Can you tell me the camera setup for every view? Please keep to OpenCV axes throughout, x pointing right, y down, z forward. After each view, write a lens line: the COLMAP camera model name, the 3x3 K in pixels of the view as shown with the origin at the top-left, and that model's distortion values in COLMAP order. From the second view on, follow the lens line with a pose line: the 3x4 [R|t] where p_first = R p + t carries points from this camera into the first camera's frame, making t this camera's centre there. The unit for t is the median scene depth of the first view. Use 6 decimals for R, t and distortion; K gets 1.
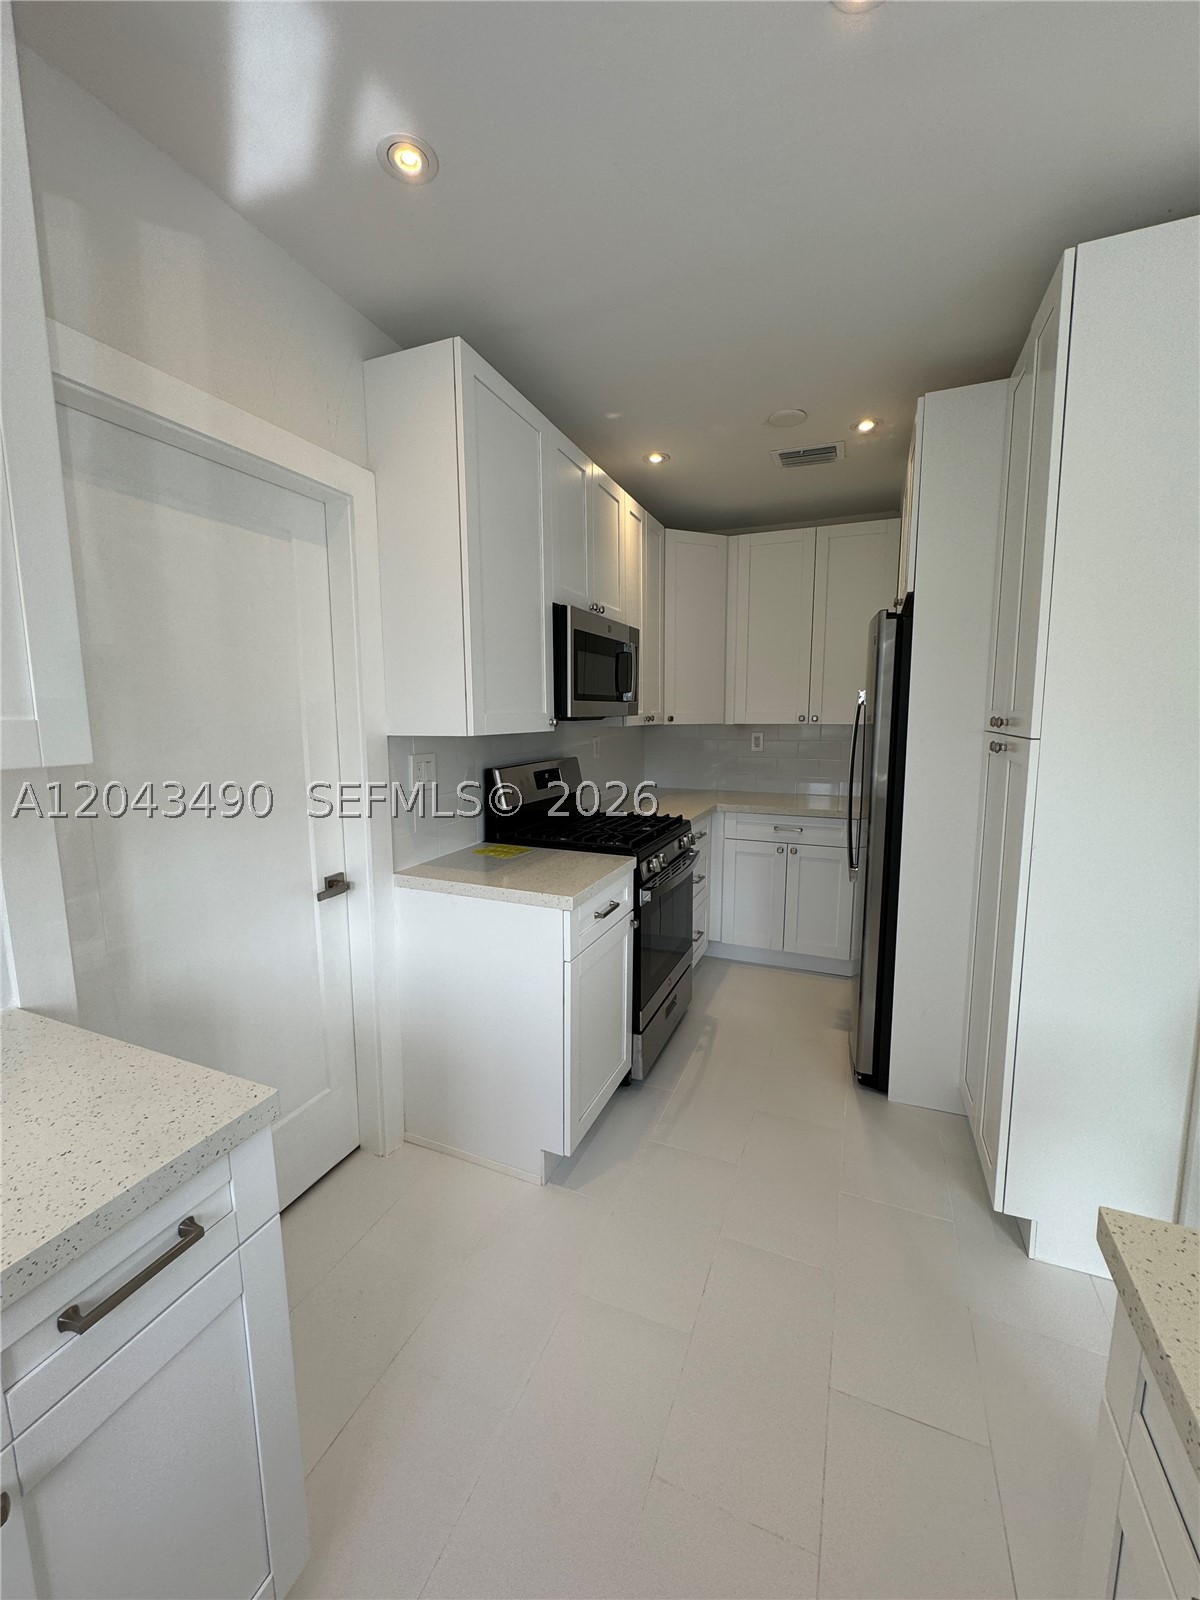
lens RADIAL K [[641.6, 0, 600.0], [0, 641.6, 800.0], [0, 0, 1]] dist [0.000231, 0.000003]
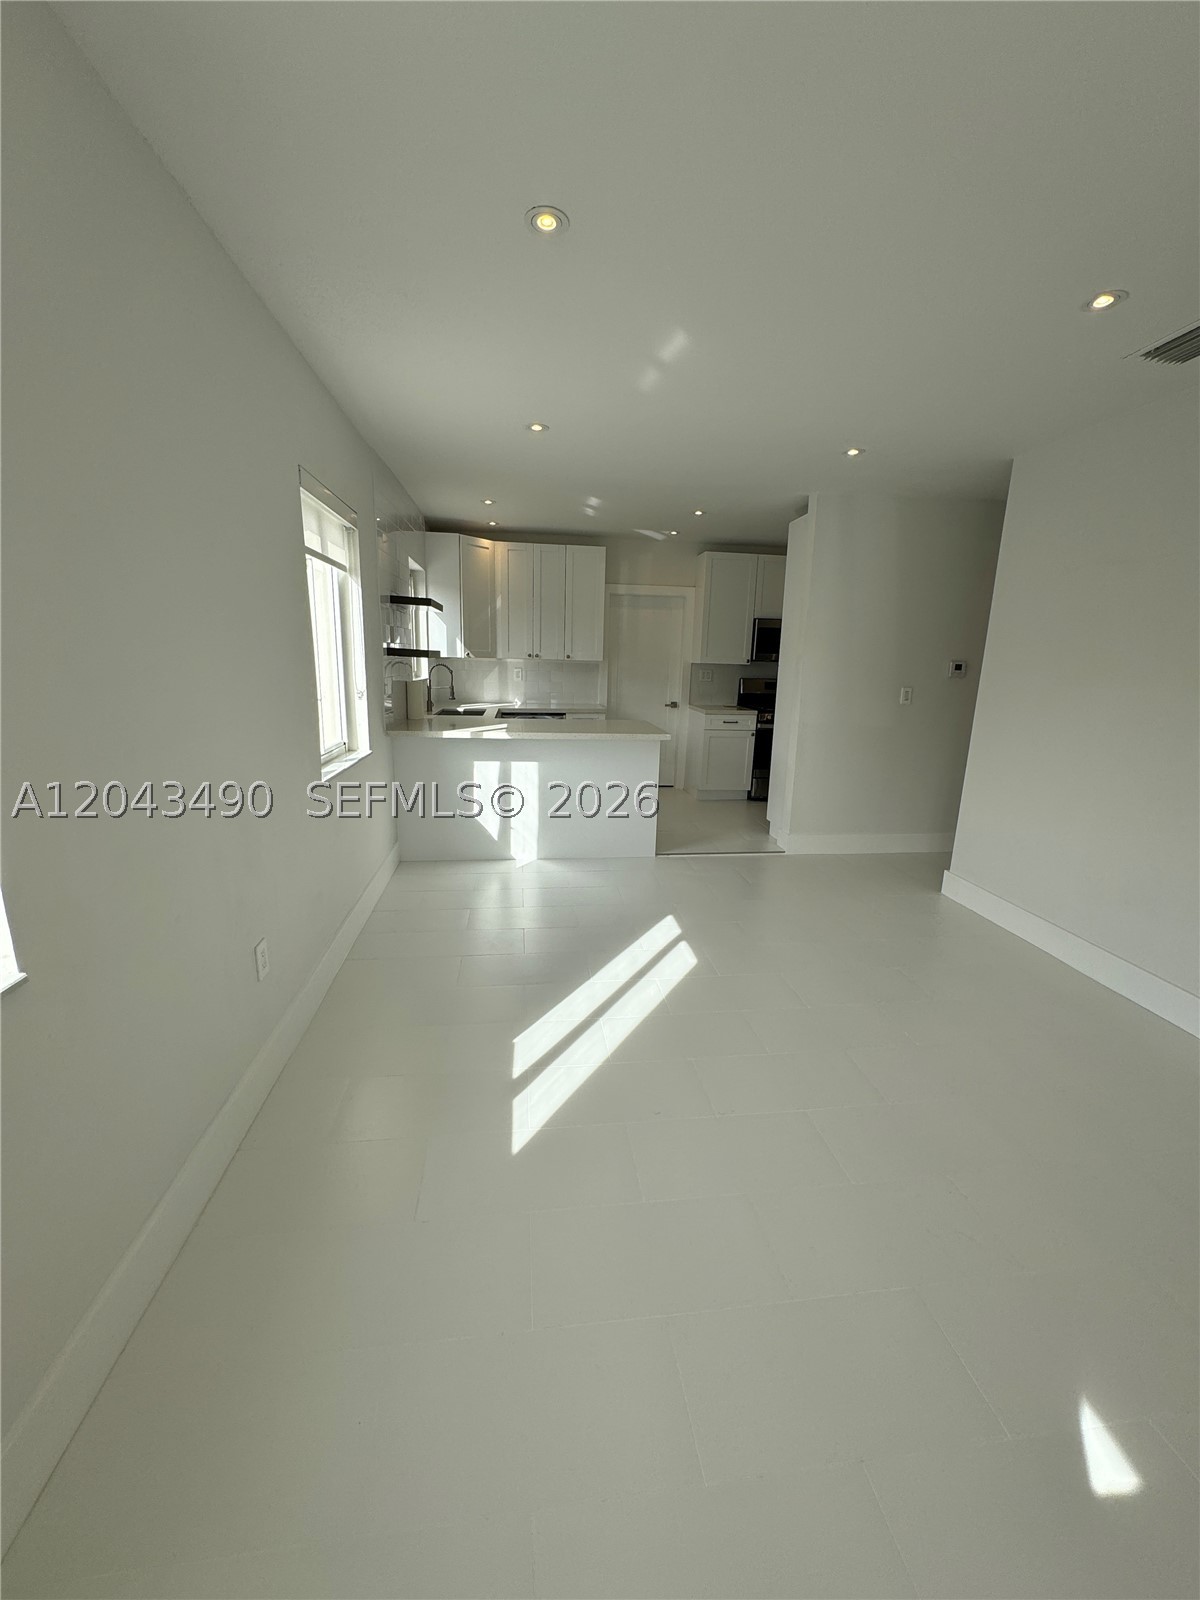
lens RADIAL K [[641.6, 0, 600.0], [0, 641.6, 800.0], [0, 0, 1]] dist [0.000231, 0.000003]
pose [[0.488600, 0.206994, -0.847599, 2.608582], [-0.146986, 0.977095, 0.153888, 0.168038], [0.860038, 0.049395, 0.507833, -1.180045]]
